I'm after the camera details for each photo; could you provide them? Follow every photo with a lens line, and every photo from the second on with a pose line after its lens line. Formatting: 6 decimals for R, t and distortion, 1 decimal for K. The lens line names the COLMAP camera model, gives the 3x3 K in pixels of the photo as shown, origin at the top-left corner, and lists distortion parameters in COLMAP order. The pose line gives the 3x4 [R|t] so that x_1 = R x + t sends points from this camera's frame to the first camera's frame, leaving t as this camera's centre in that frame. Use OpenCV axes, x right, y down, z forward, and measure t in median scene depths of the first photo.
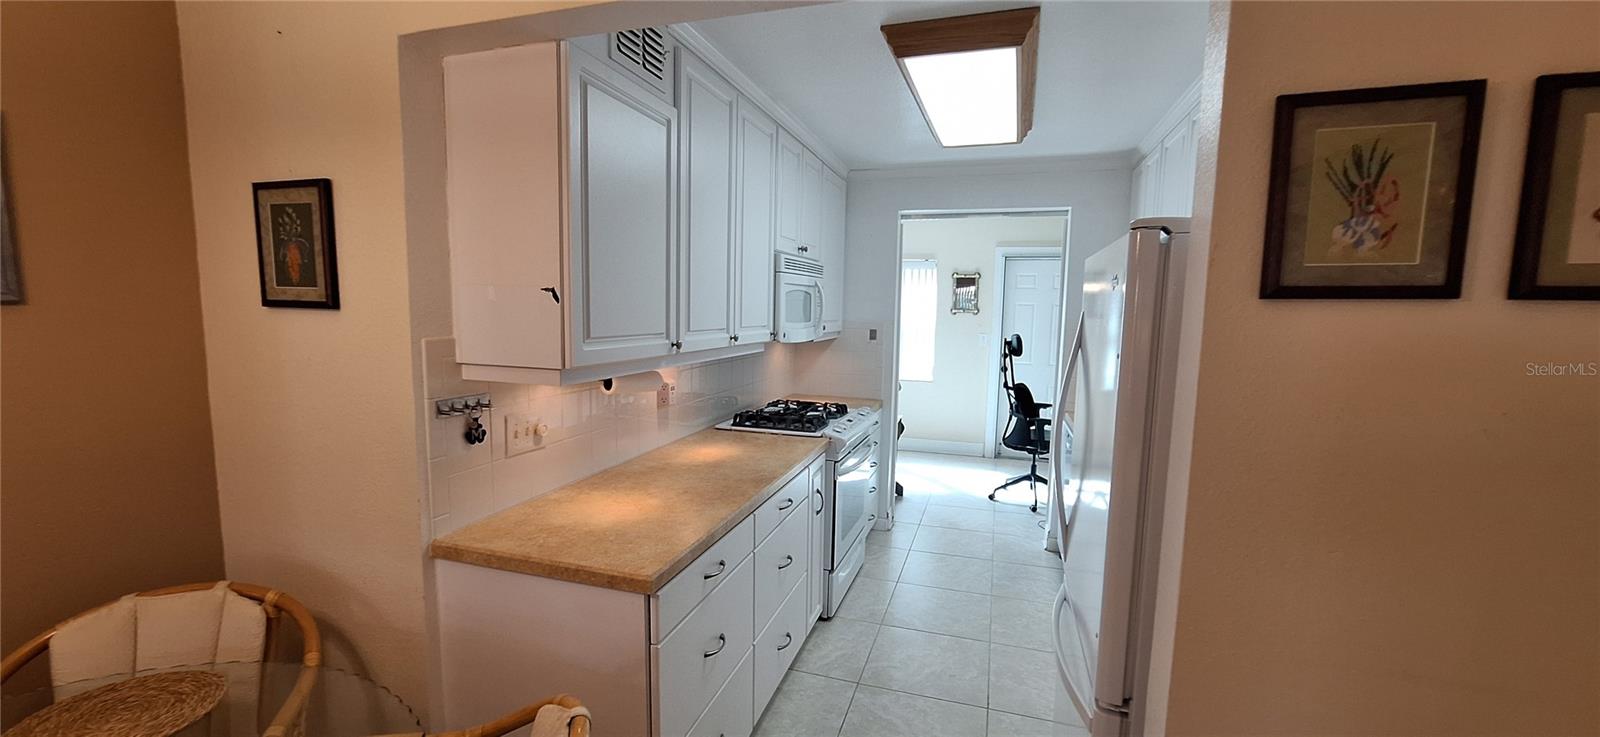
lens RADIAL K [[639.2, 0, 801.7], [0, 639.2, 376.0], [0, 0, 1]] dist [-0.001769, 0.000695]
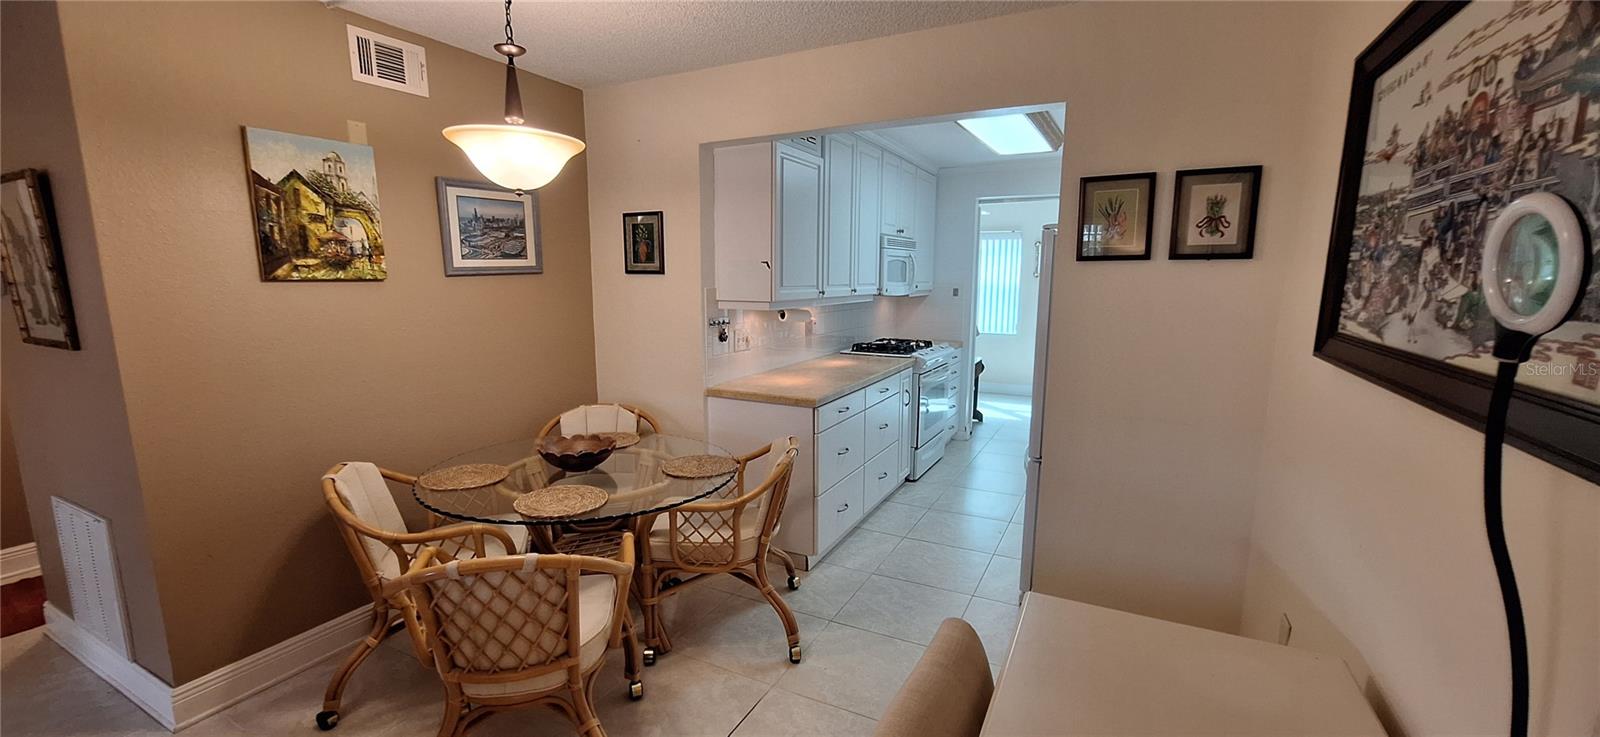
lens RADIAL K [[639.2, 0, 801.7], [0, 639.2, 376.0], [0, 0, 1]] dist [-0.001769, 0.000695]
pose [[0.984555, 0.012758, -0.174610, 0.062104], [-0.004547, 0.998868, 0.047344, 0.099505], [0.175016, -0.045818, 0.983499, -0.773014]]
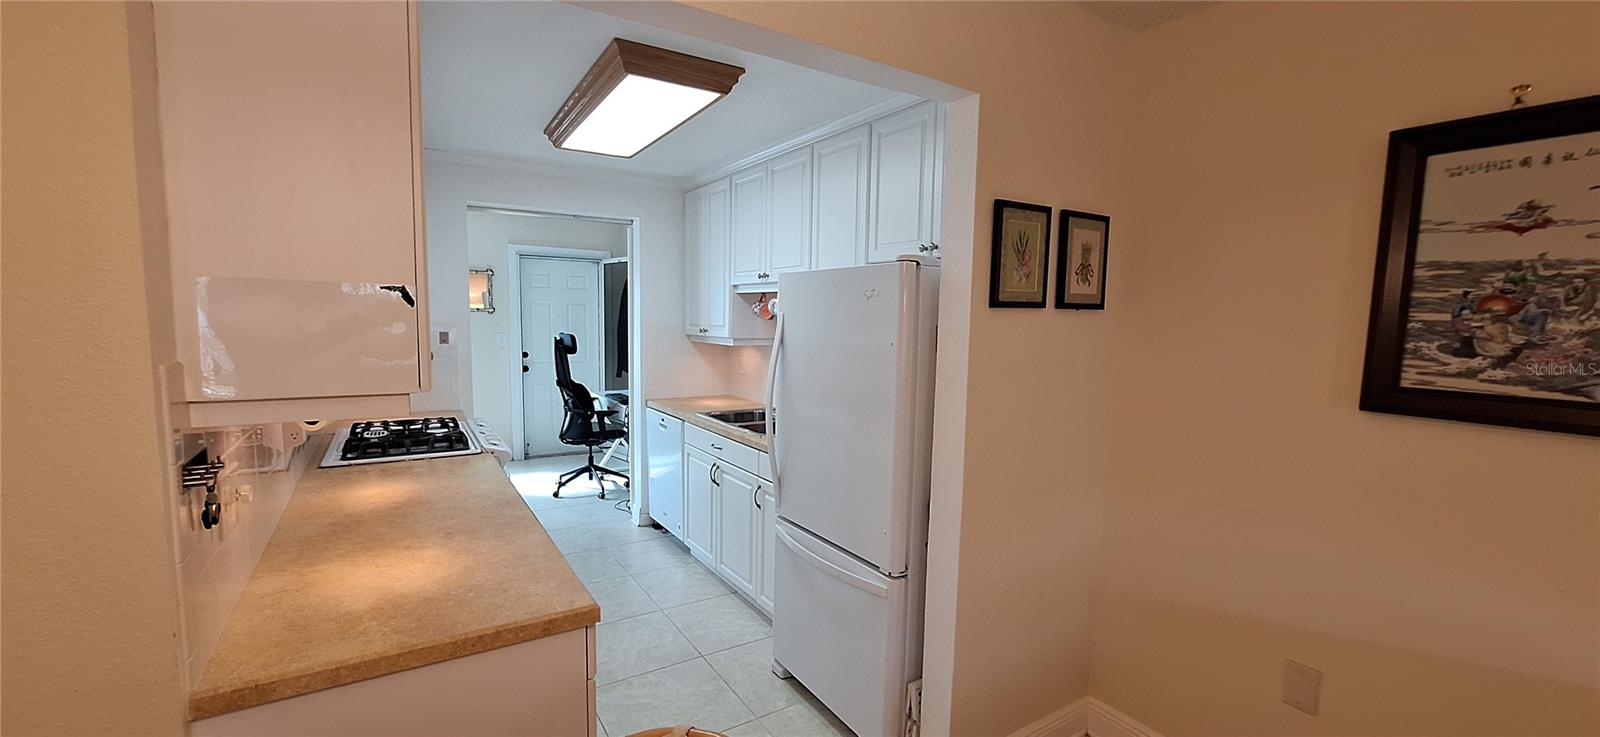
lens RADIAL K [[639.2, 0, 801.7], [0, 639.2, 376.0], [0, 0, 1]] dist [-0.001769, 0.000695]
pose [[0.640683, -0.079381, 0.763691, -0.512716], [0.076071, 0.996310, 0.039743, -0.019764], [-0.764027, 0.032632, 0.644358, 0.118982]]
